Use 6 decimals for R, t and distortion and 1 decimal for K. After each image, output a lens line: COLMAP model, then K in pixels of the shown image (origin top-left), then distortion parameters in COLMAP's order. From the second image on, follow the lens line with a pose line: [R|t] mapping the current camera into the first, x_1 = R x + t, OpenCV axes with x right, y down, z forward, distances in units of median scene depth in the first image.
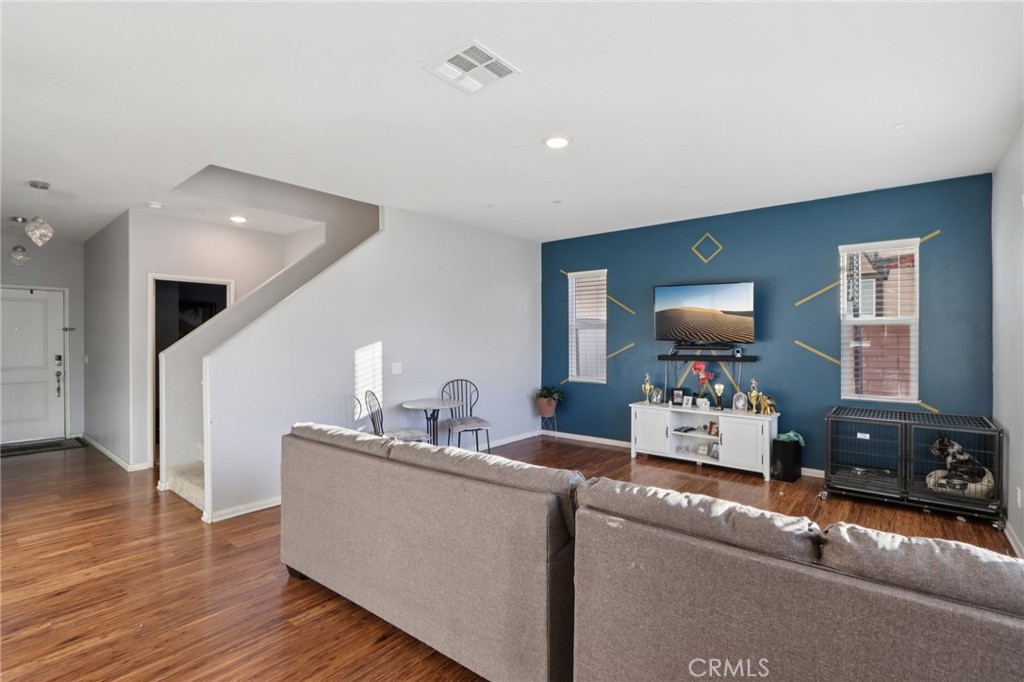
lens RADIAL K [[468.9, 0, 512.0], [0, 468.9, 341.0], [0, 0, 1]] dist [-0.015825, 0.000212]
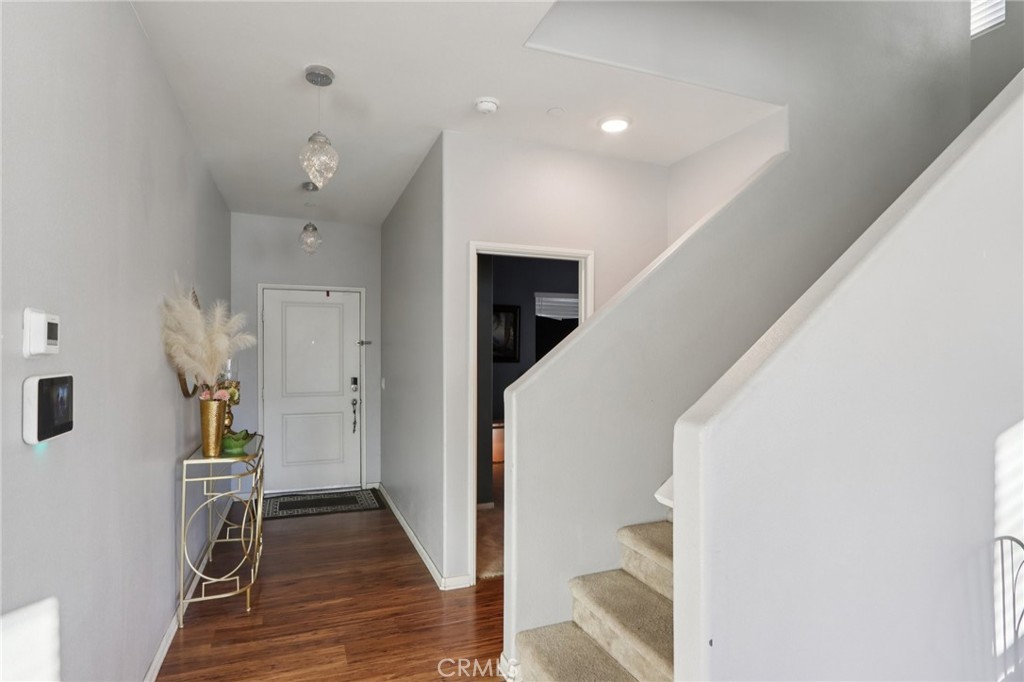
lens RADIAL K [[551.8, 0, 513.1], [0, 551.8, 359.0], [0, 0, 1]] dist [-0.065396, -0.000004]
pose [[0.873253, 0.006674, -0.487221, -0.343149], [-0.003978, 0.999971, 0.006568, -0.006523], [0.487251, -0.003798, 0.873254, 0.369189]]
